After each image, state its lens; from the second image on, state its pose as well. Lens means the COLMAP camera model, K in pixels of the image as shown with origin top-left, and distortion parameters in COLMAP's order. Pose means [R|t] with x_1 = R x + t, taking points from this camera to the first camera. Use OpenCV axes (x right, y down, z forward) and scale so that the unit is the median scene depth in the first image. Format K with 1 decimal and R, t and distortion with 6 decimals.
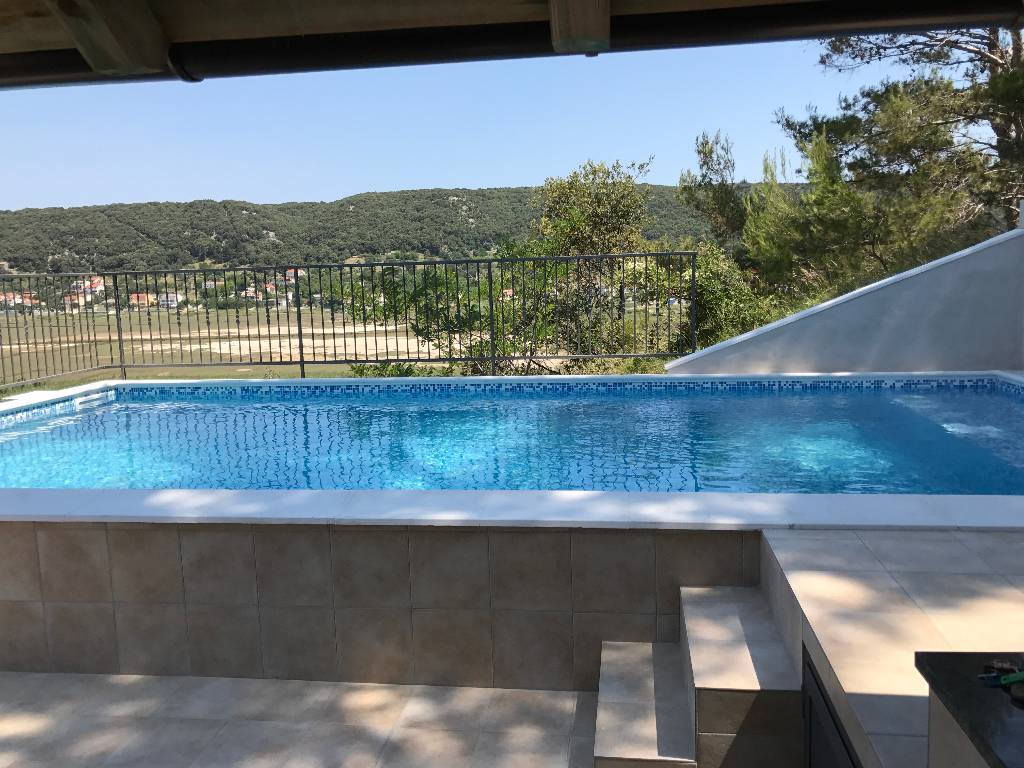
lens RADIAL K [[843.6, 0, 506.3], [0, 843.6, 369.3], [0, 0, 1]] dist [0.011217, 0.009191]
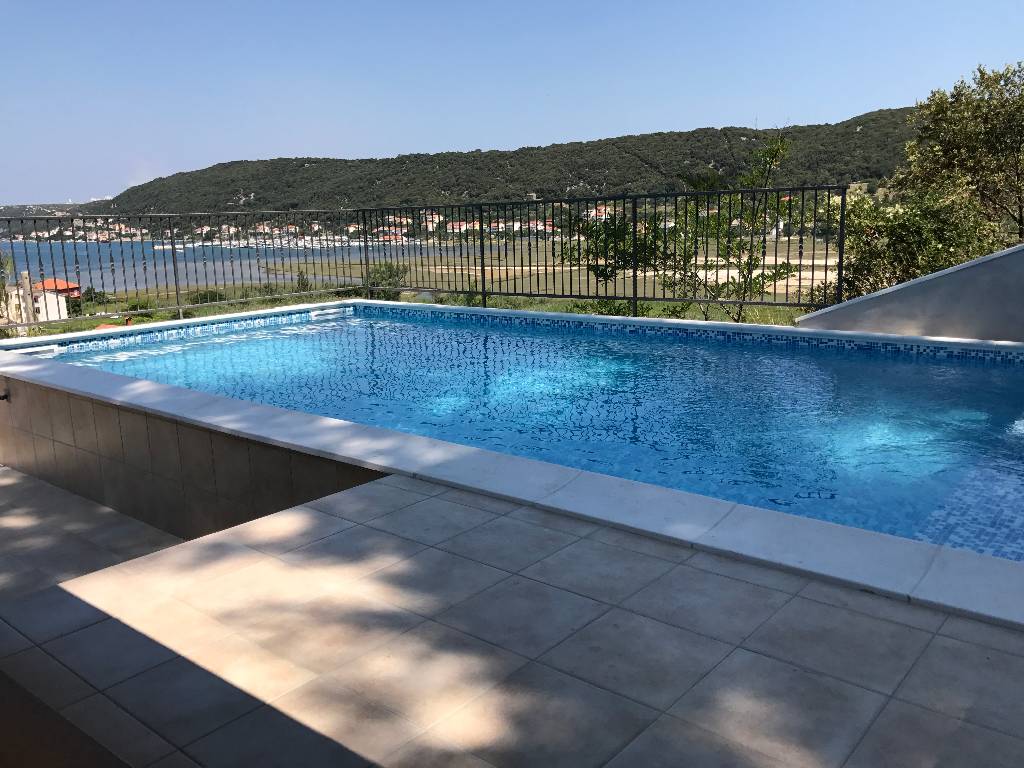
lens RADIAL K [[848.5, 0, 503.3], [0, 848.5, 362.6], [0, 0, 1]] dist [0.035949, -0.053356]
pose [[0.842308, 0.096158, -0.530350, 0.415280], [-0.056593, 0.994297, 0.090396, -0.020765], [0.536018, -0.046127, 0.842946, 0.087230]]
